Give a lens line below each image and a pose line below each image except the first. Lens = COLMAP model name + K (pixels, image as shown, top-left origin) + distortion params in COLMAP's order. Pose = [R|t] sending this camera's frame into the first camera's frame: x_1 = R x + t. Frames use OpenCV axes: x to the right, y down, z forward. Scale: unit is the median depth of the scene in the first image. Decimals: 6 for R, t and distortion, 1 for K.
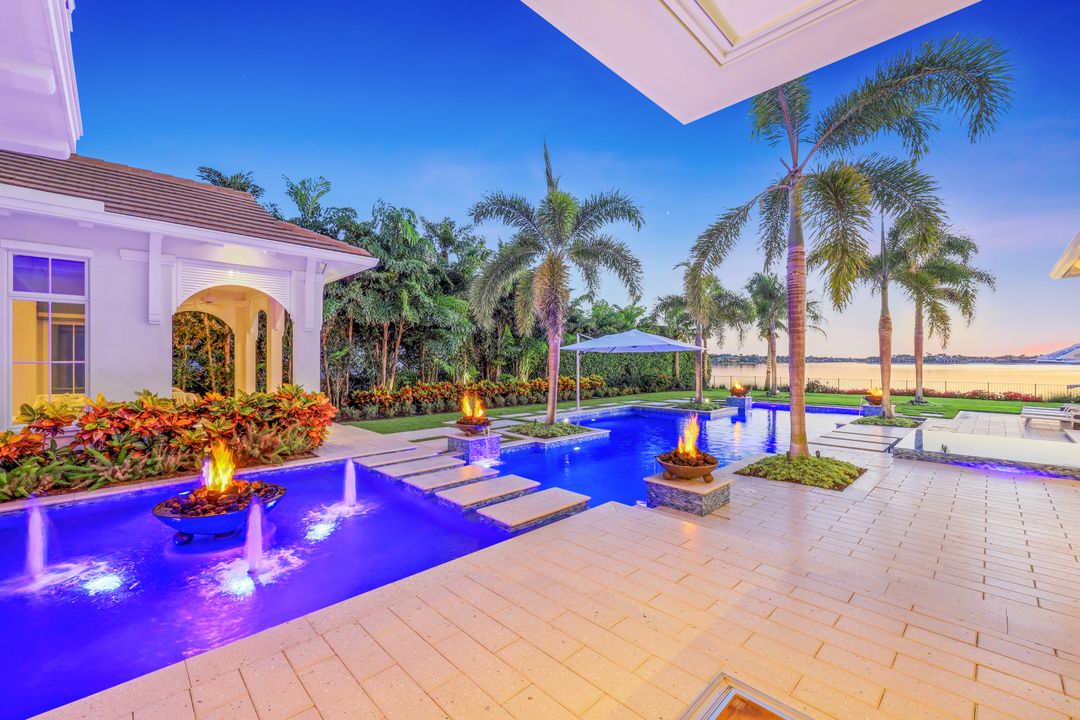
lens RADIAL K [[439.8, 0, 533.7], [0, 439.8, 360.2], [0, 0, 1]] dist [-0.000213, -0.000129]
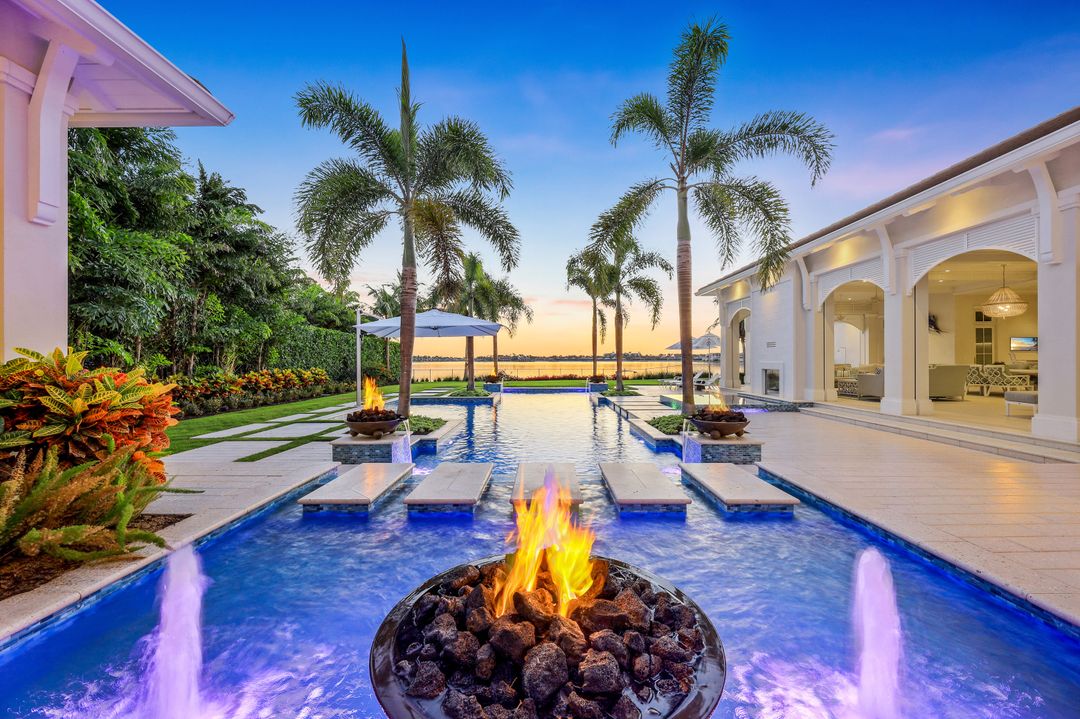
lens RADIAL K [[439.8, 0, 537.2], [0, 439.8, 354.8], [0, 0, 1]] dist [-0.000213, -0.000129]
pose [[0.704546, 0.003193, 0.709651, -0.176261], [0.005837, 0.999930, -0.010294, 0.022894], [-0.709634, 0.011394, 0.704478, 0.147030]]
